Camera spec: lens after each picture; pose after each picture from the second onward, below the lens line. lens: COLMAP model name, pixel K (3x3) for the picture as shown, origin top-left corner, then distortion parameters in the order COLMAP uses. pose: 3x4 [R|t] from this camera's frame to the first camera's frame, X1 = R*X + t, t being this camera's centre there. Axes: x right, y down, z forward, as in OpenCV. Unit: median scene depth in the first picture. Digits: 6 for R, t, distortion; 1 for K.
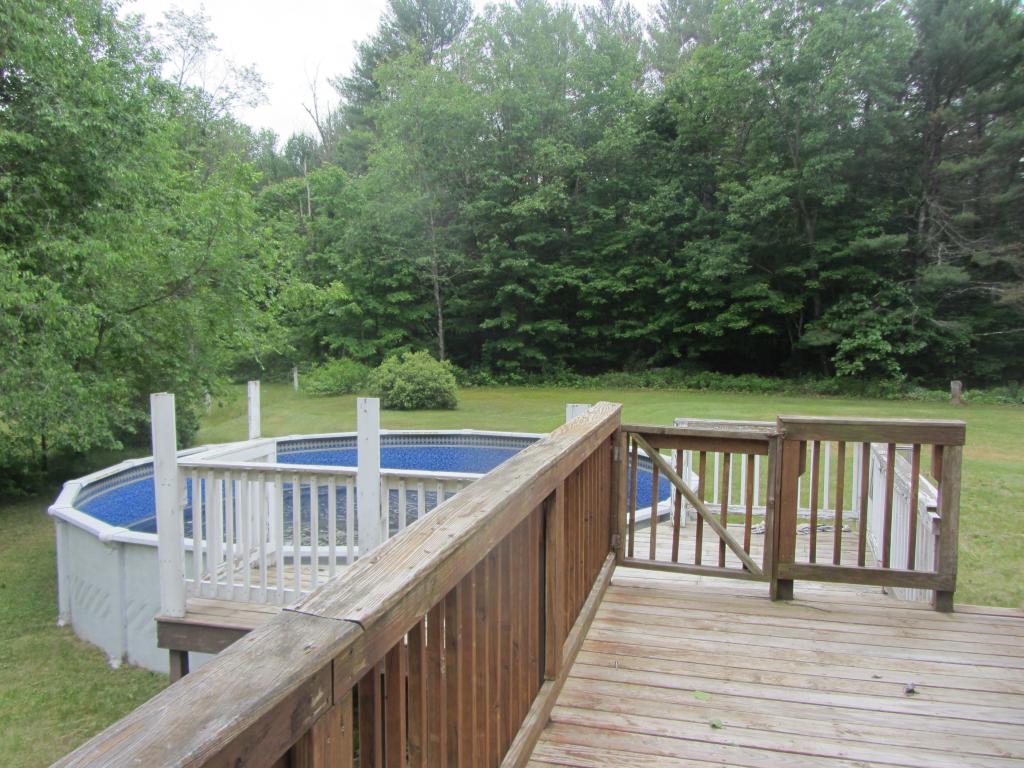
lens RADIAL K [[856.3, 0, 510.4], [0, 856.3, 377.9], [0, 0, 1]] dist [-0.068838, 0.012270]
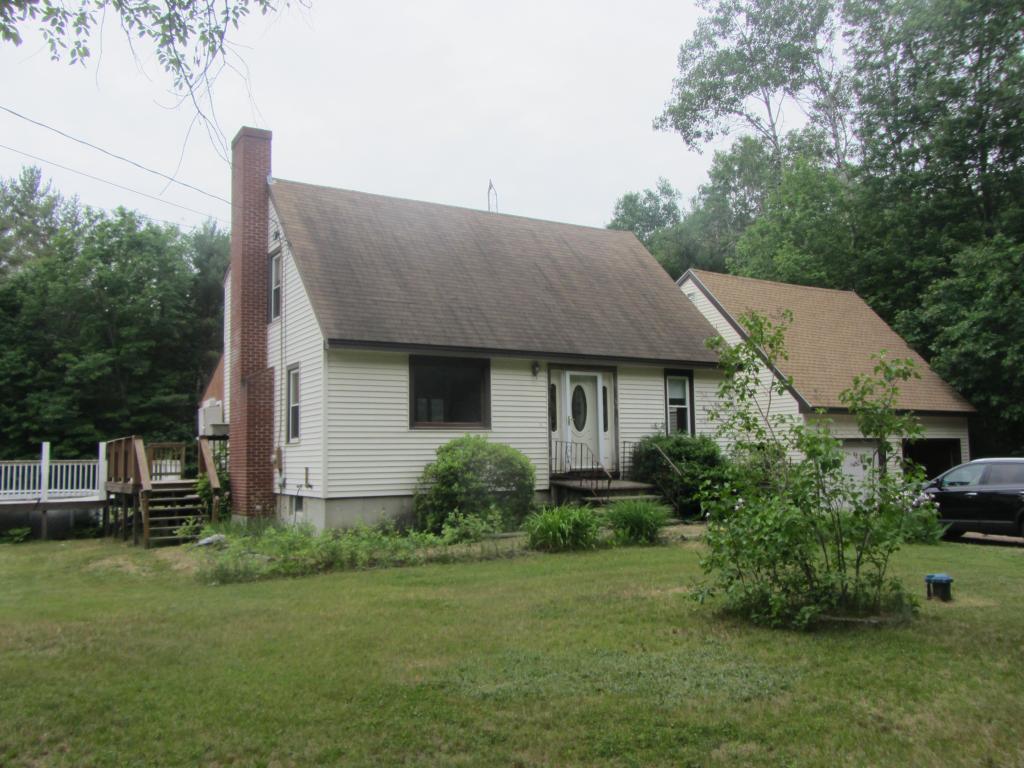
lens RADIAL K [[844.3, 0, 529.0], [0, 844.3, 373.0], [0, 0, 1]] dist [-0.036794, 0.020059]
pose [[0.689884, 0.056326, 0.721725, -0.221695], [0.071949, 0.986697, -0.145780, 0.064416], [-0.720335, 0.152499, 0.676654, -0.518482]]
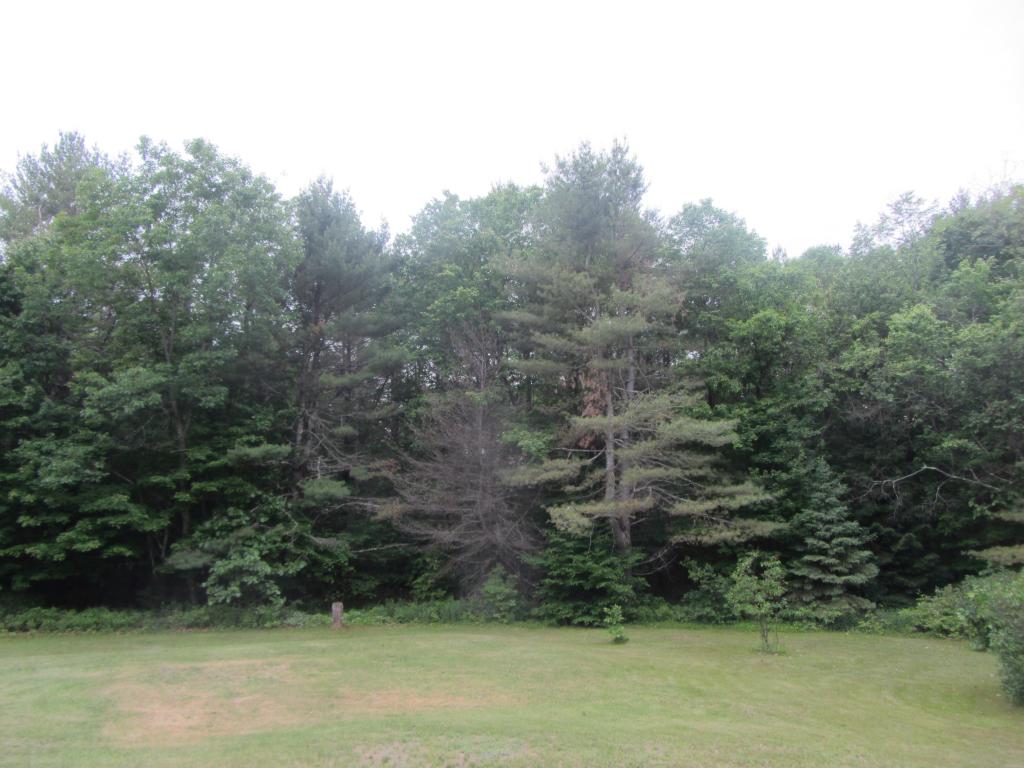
lens RADIAL K [[844.3, 0, 529.0], [0, 844.3, 373.0], [0, 0, 1]] dist [-0.036794, 0.020059]
pose [[0.736255, 0.118548, 0.666239, 0.031103], [0.058148, 0.969811, -0.236824, -0.009688], [-0.674201, 0.213104, 0.707135, 0.129620]]
